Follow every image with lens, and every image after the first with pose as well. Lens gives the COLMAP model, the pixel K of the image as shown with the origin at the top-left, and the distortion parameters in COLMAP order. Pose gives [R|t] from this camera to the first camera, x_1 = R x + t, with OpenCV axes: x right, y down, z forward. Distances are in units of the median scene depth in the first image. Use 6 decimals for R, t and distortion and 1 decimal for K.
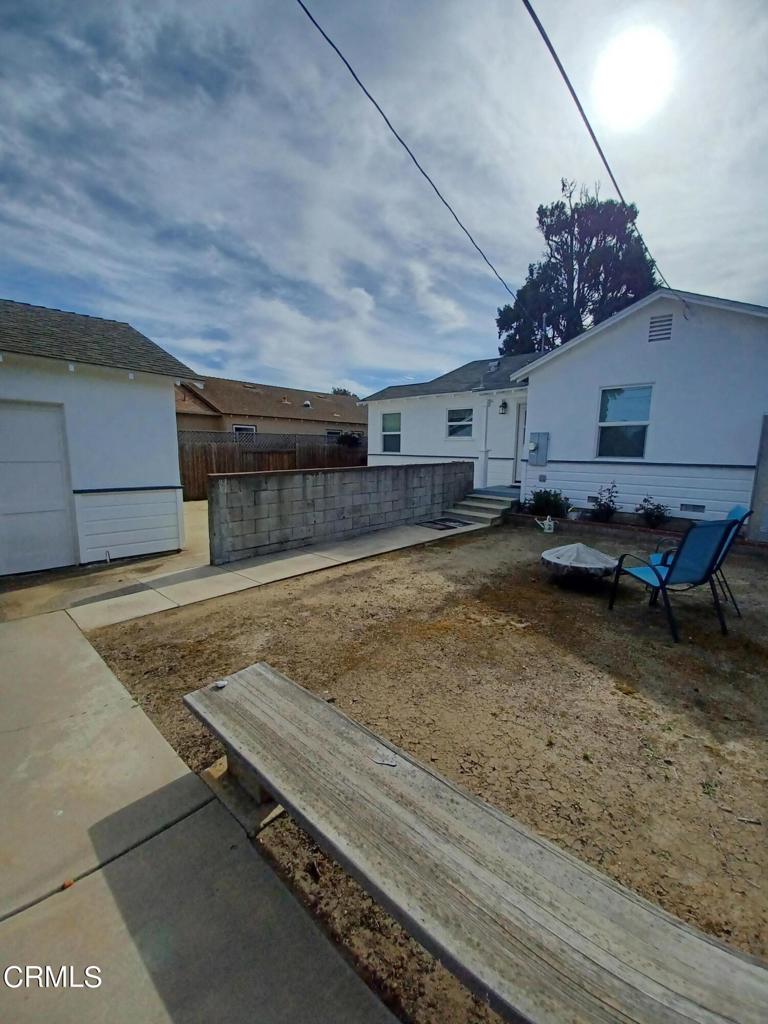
lens RADIAL K [[402.0, 0, 392.9], [0, 402.0, 511.3], [0, 0, 1]] dist [-0.001998, -0.008397]
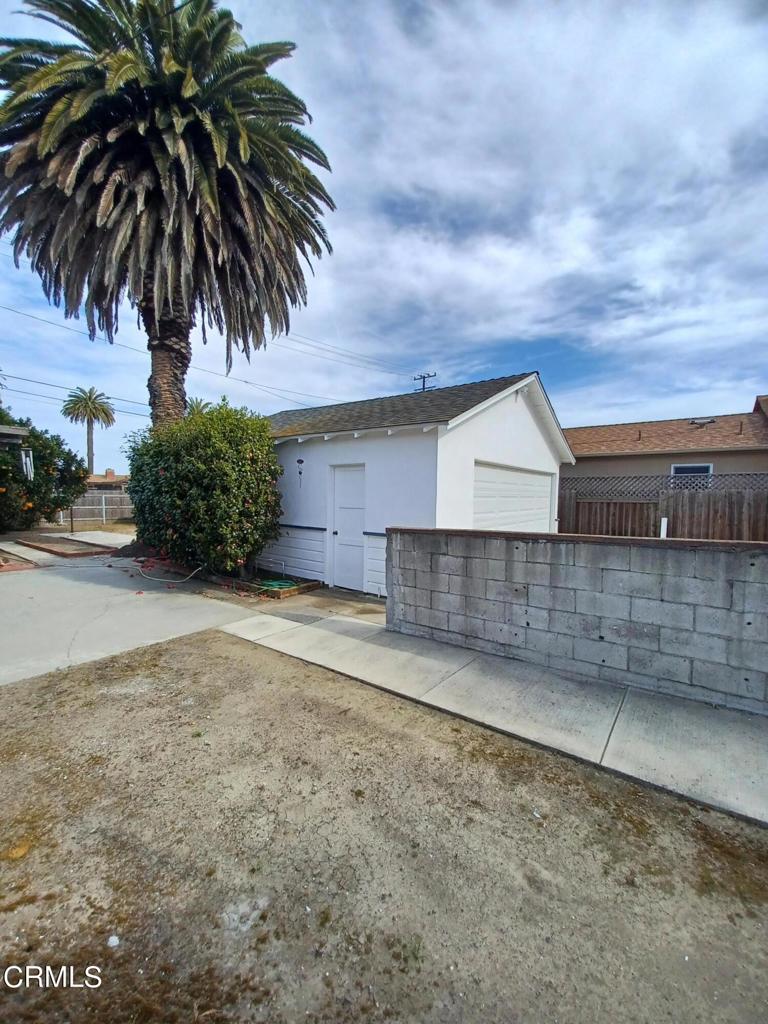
lens RADIAL K [[402.0, 0, 390.1], [0, 402.0, 520.8], [0, 0, 1]] dist [-0.001998, -0.008397]
pose [[0.105158, 0.051671, -0.993112, 0.463553], [-0.149996, 0.988048, 0.035525, -0.147801], [0.983078, 0.145227, 0.111651, 0.972245]]
